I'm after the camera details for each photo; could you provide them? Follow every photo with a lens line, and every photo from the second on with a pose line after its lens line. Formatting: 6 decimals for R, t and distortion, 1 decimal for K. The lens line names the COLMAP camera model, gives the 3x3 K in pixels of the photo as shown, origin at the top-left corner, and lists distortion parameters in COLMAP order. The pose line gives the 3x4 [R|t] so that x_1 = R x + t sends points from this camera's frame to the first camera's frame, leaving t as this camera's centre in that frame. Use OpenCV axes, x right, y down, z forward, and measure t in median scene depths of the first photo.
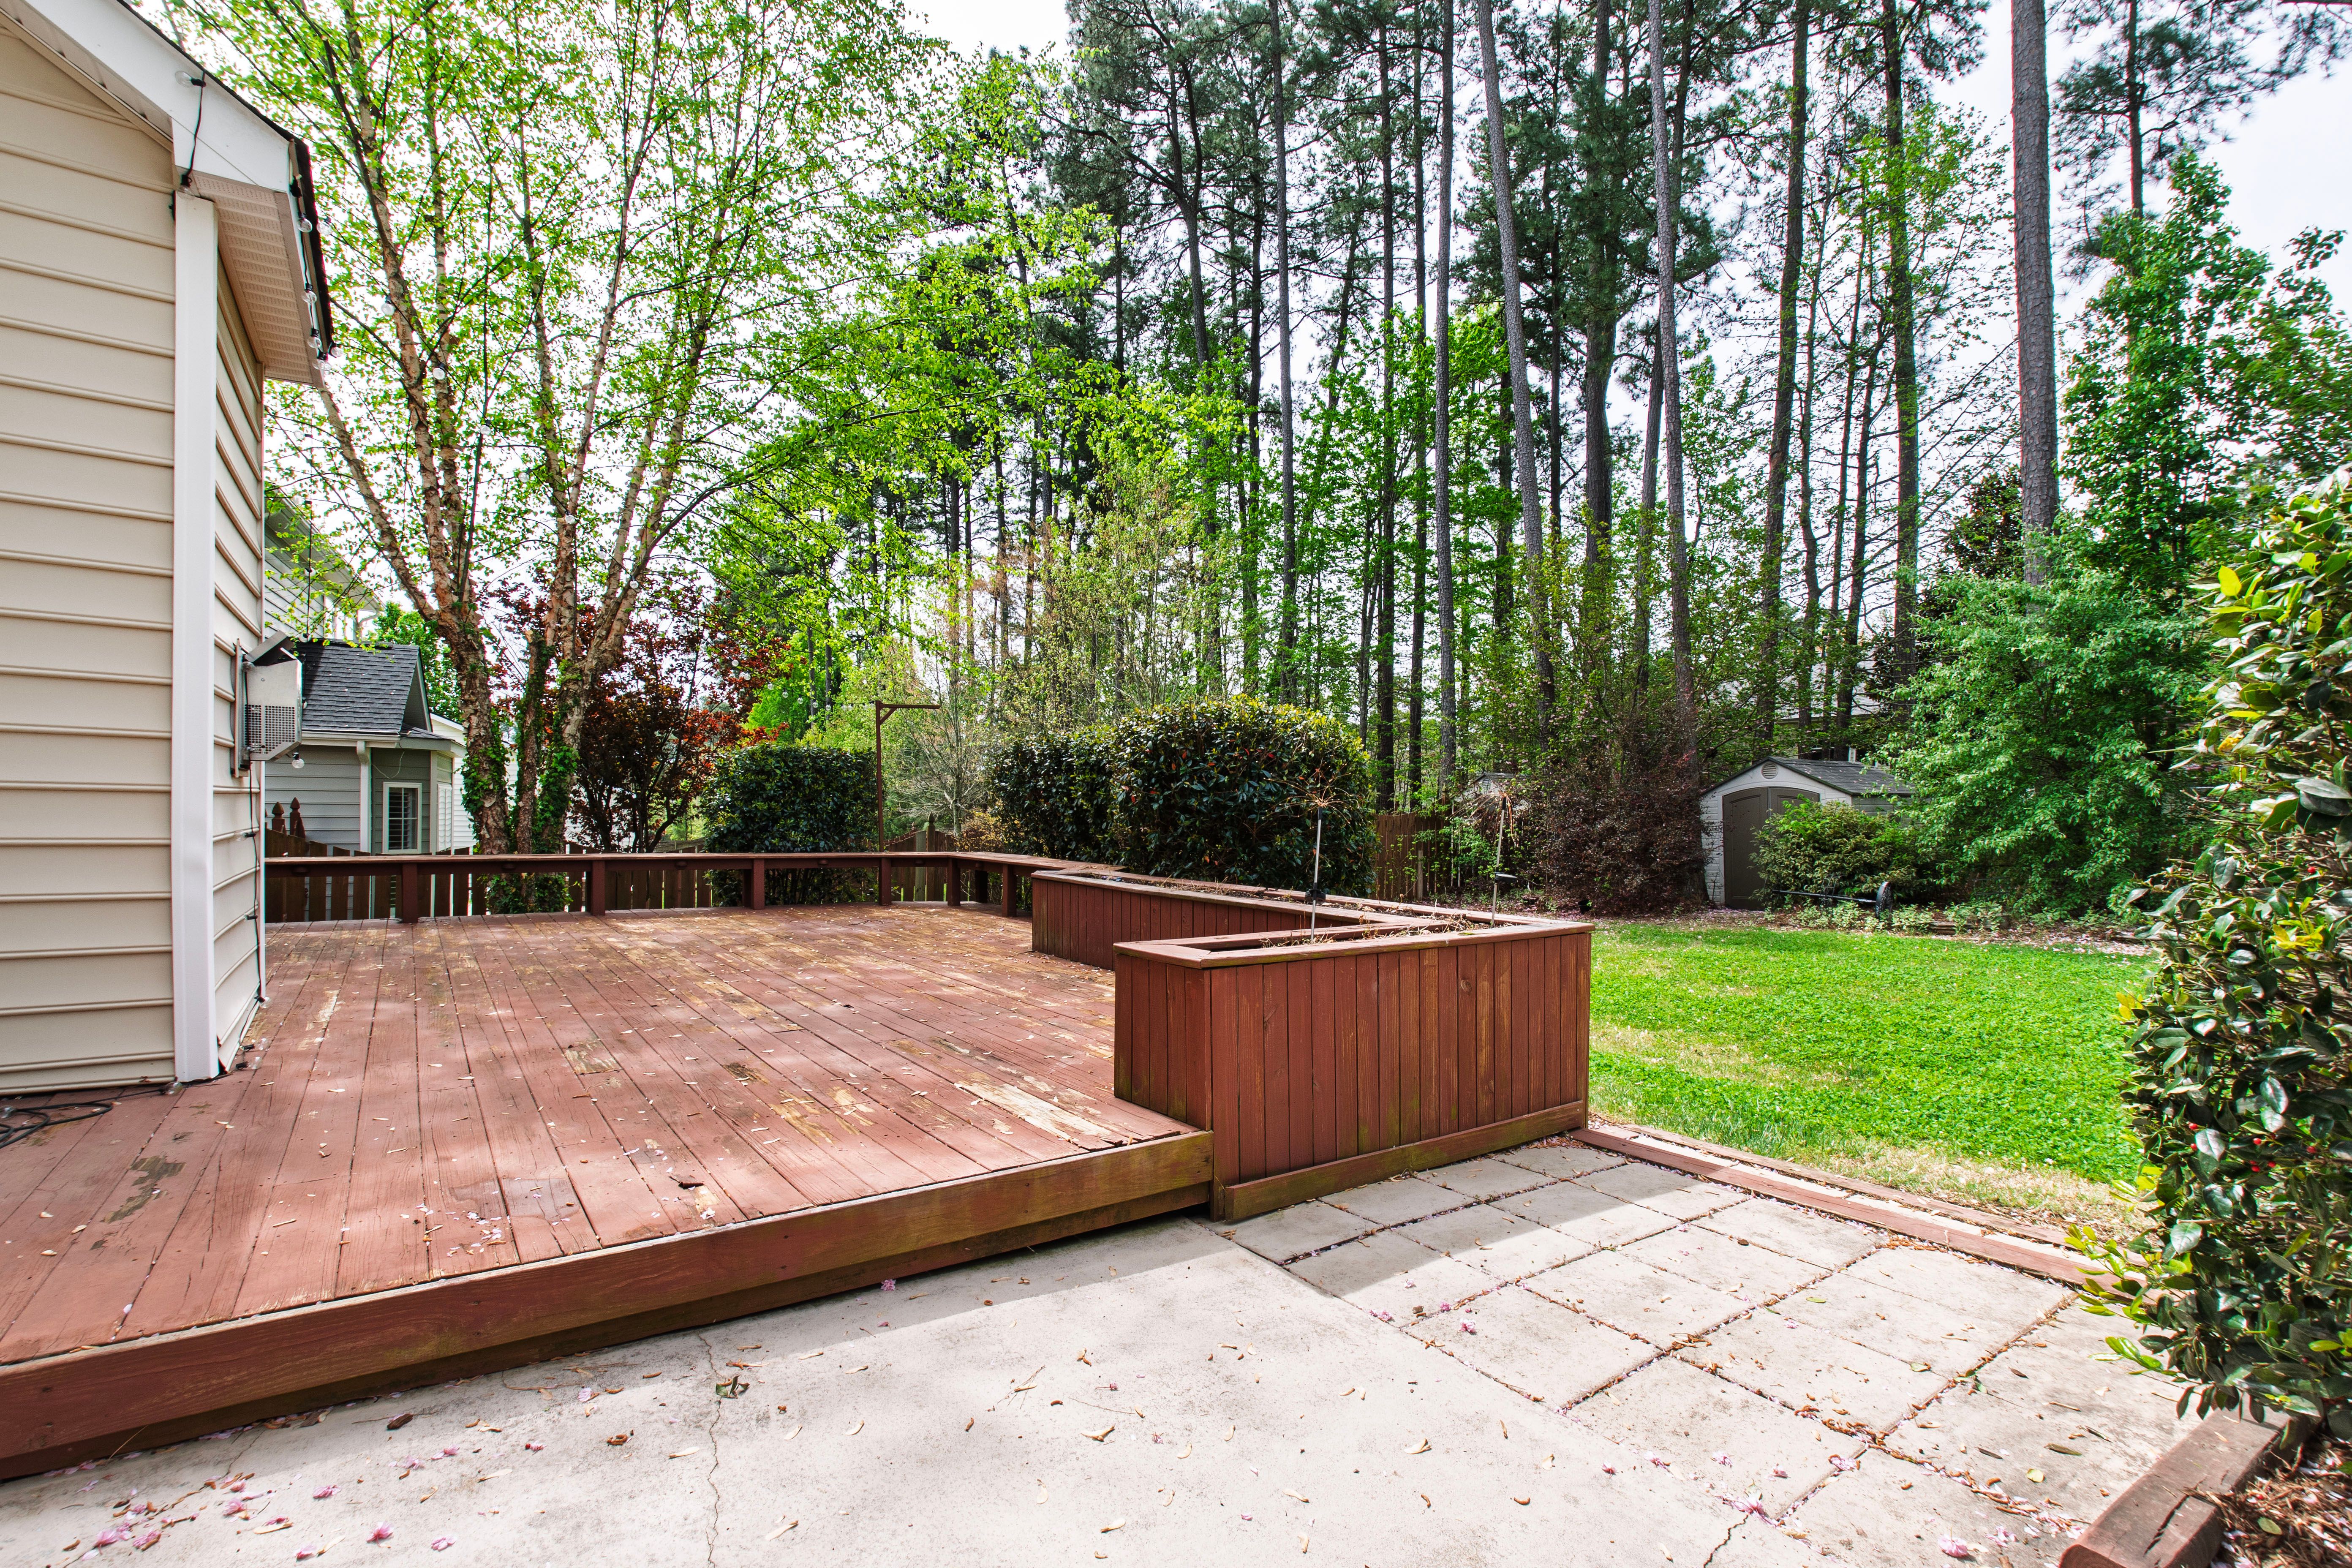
lens RADIAL K [[1060.0, 0, 1167.7], [0, 1060.0, 798.3], [0, 0, 1]] dist [0.003144, 0.000106]
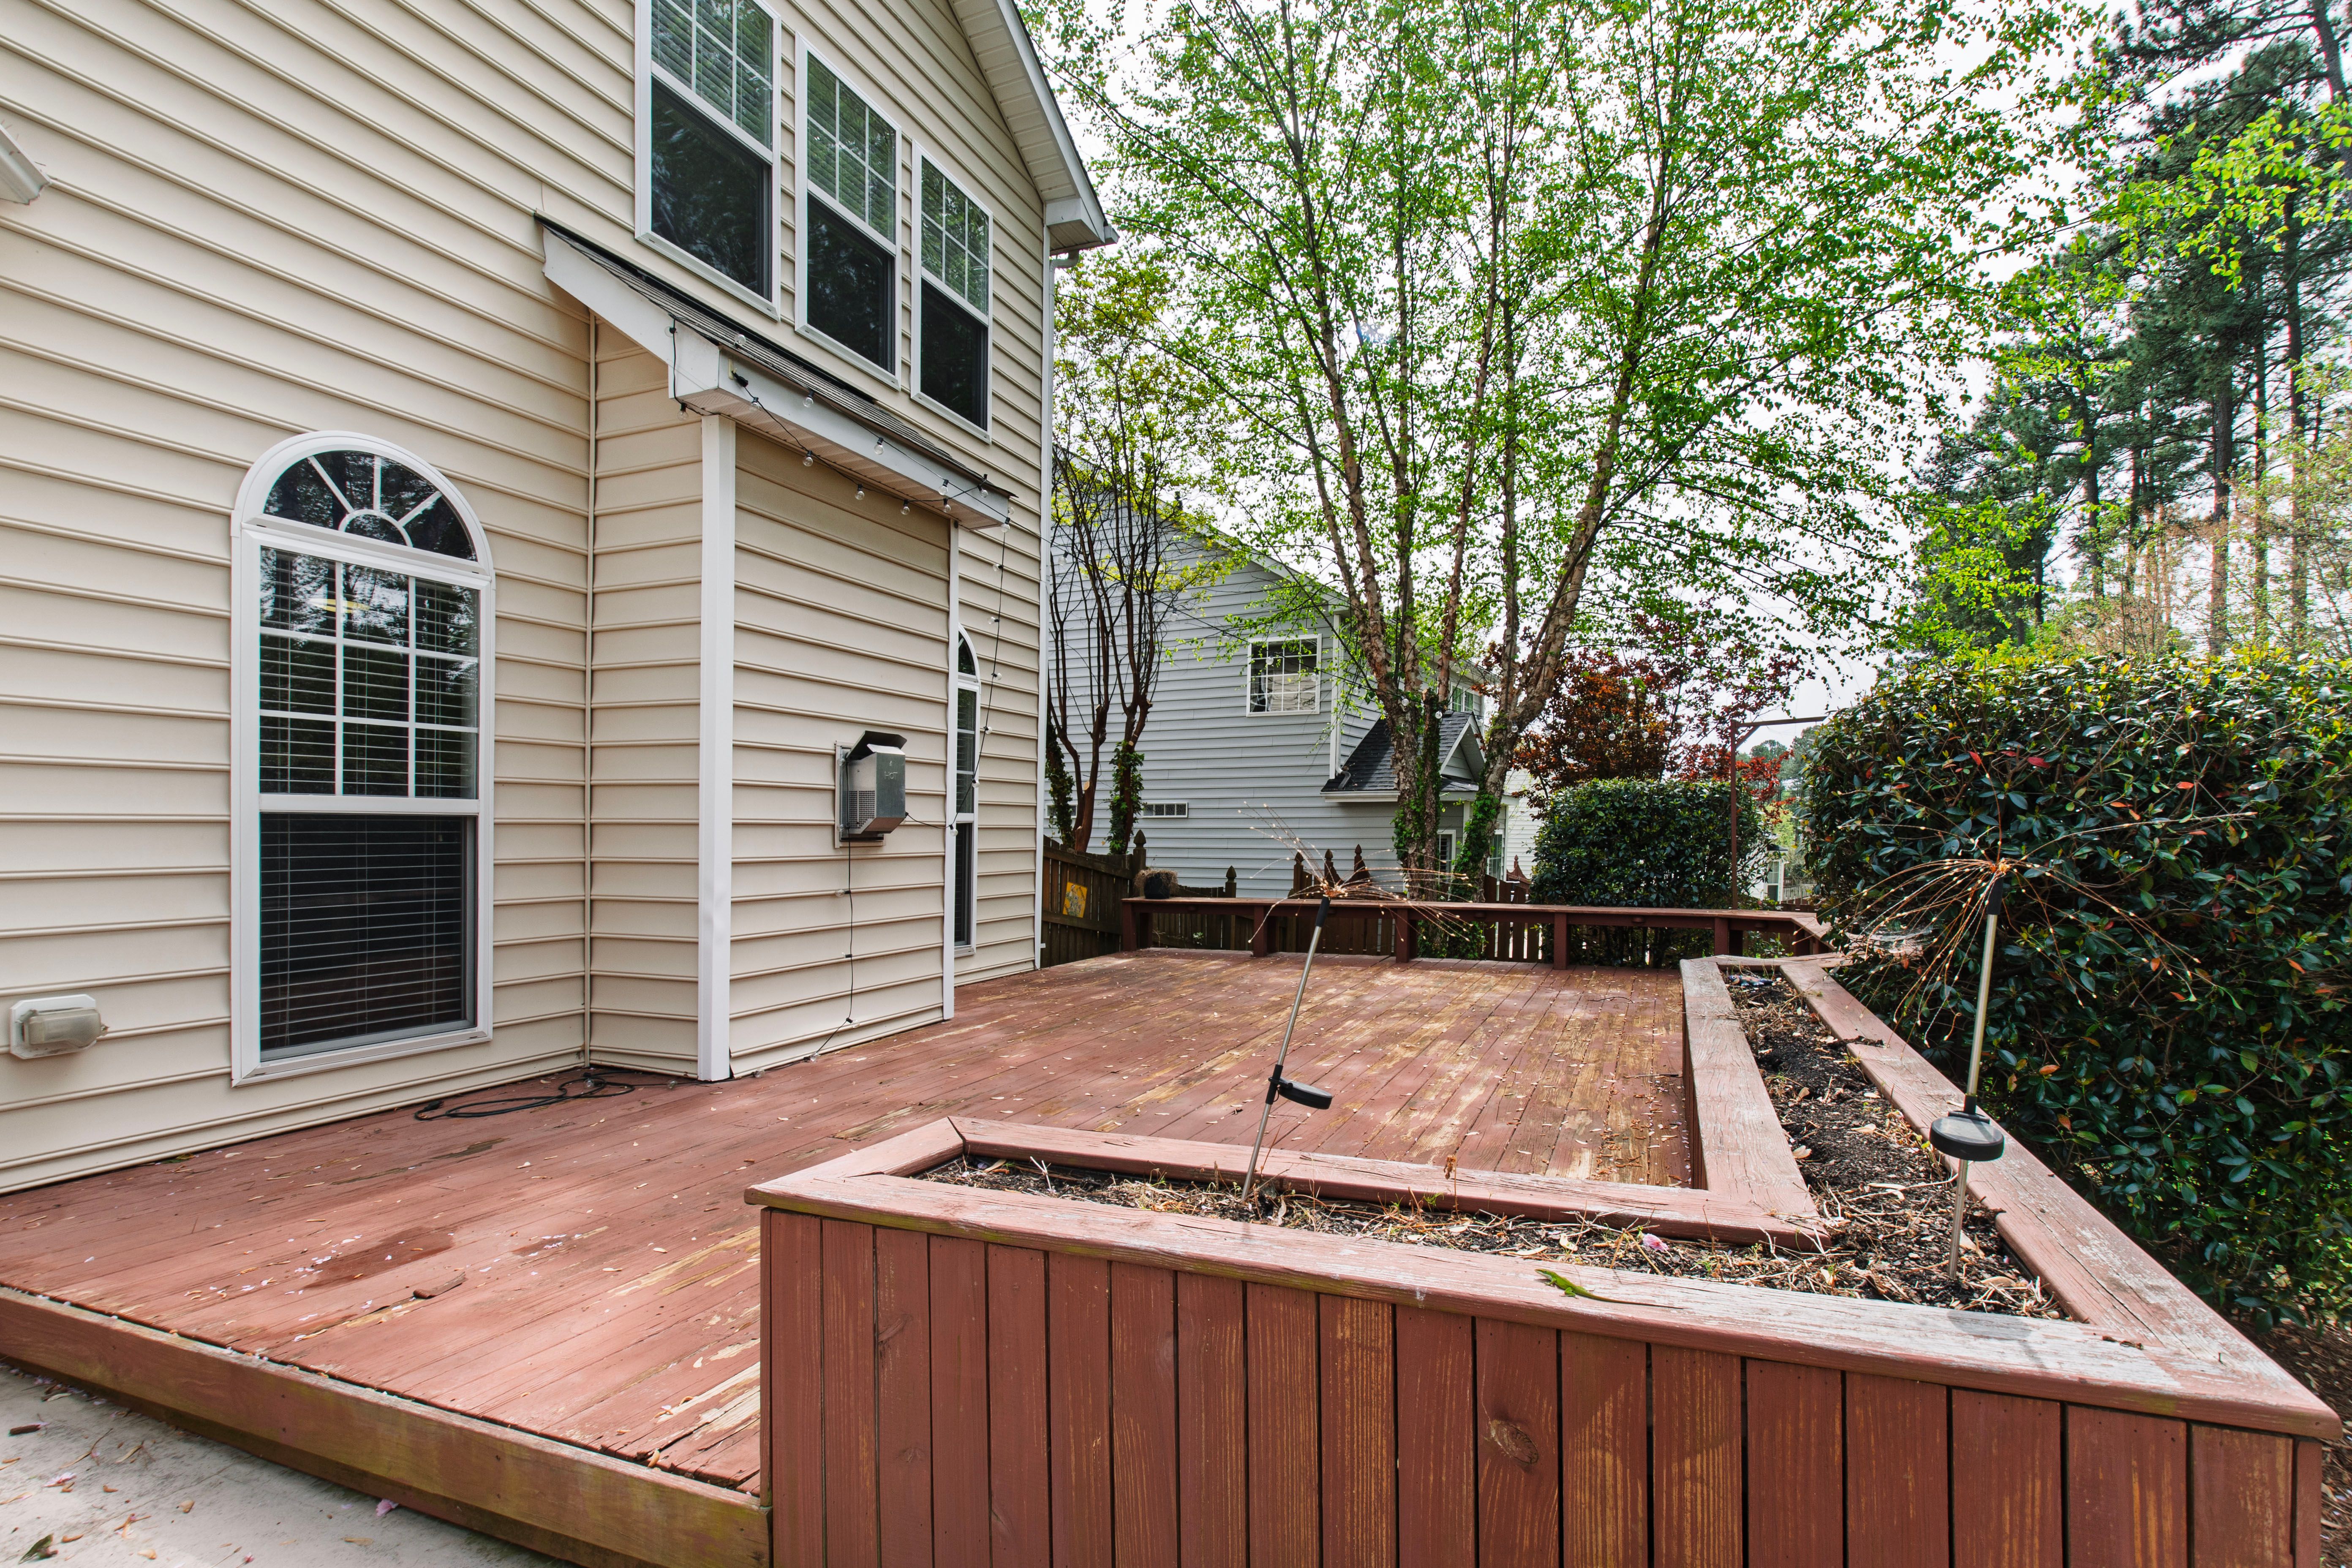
lens RADIAL K [[1060.0, 0, 1270.5], [0, 1060.0, 837.5], [0, 0, 1]] dist [0.003144, 0.000106]
pose [[0.573588, -0.011725, -0.819060, 0.645546], [0.015568, 0.999873, -0.003411, -0.024438], [0.818996, -0.010795, 0.573698, 0.914075]]
